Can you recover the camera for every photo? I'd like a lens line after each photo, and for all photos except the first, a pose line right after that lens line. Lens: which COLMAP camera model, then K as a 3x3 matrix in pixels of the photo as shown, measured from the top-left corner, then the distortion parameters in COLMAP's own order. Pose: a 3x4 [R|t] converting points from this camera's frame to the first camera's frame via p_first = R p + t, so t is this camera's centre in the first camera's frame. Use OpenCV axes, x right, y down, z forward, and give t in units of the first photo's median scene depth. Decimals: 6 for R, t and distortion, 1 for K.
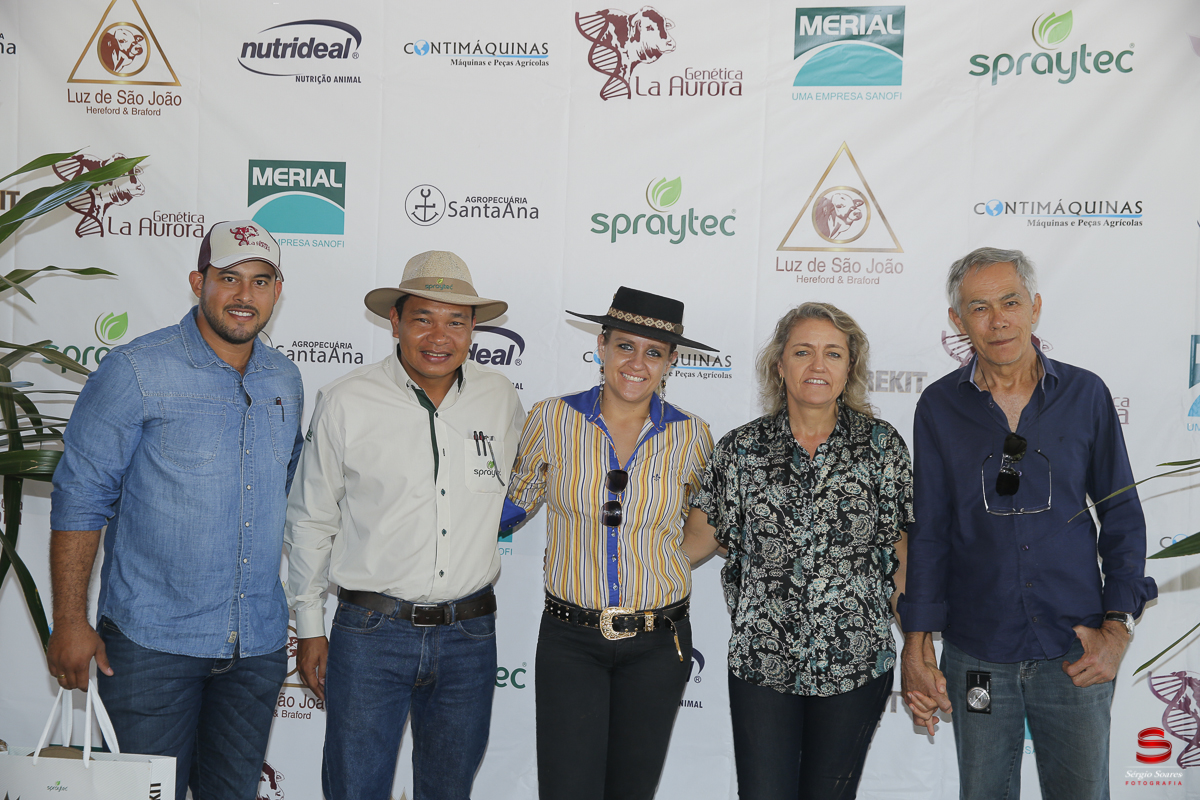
lens RADIAL K [[1622.5, 0, 577.2], [0, 1622.5, 420.3], [0, 0, 1]] dist [0.100232, 0.000000]
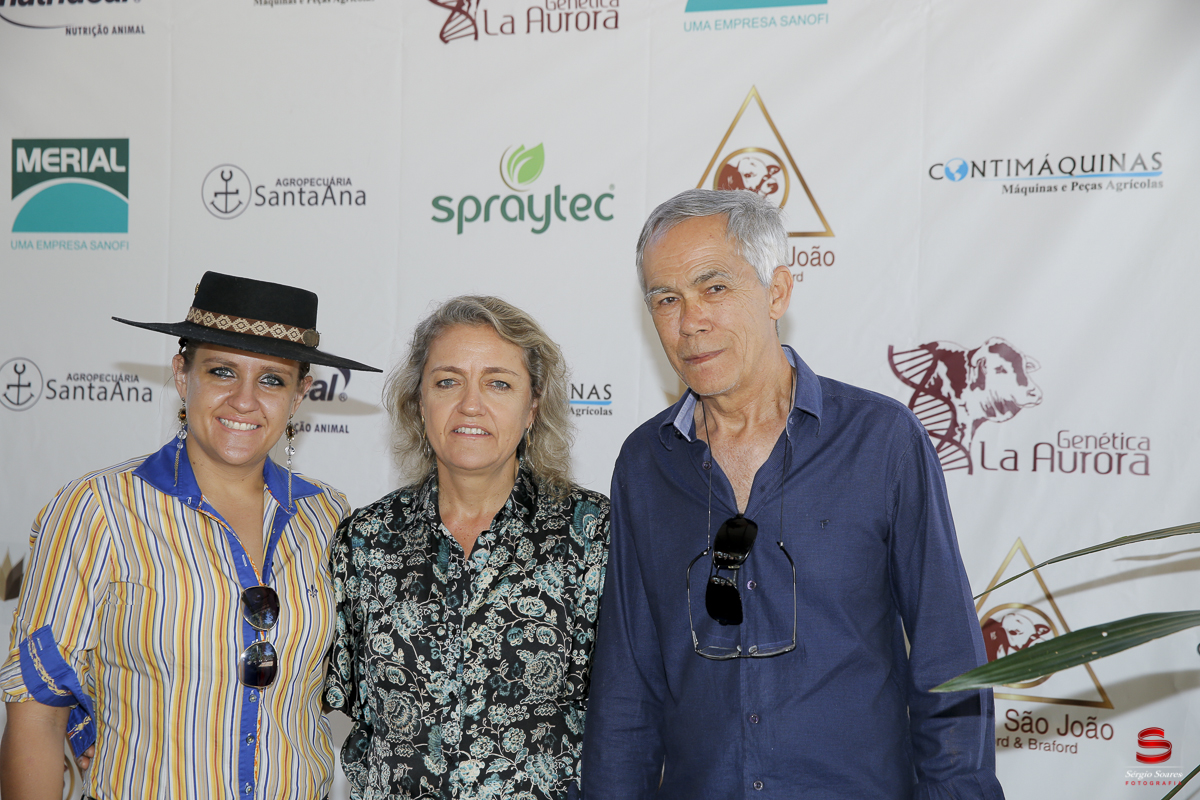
lens RADIAL K [[1589.6, 0, 660.7], [0, 1589.6, 415.4], [0, 0, 1]] dist [0.108993, 0.000000]
pose [[0.994188, -0.013588, -0.106798, 0.277605], [0.011542, 0.999738, -0.019748, -0.016209], [0.107038, 0.018400, 0.994085, 0.417403]]
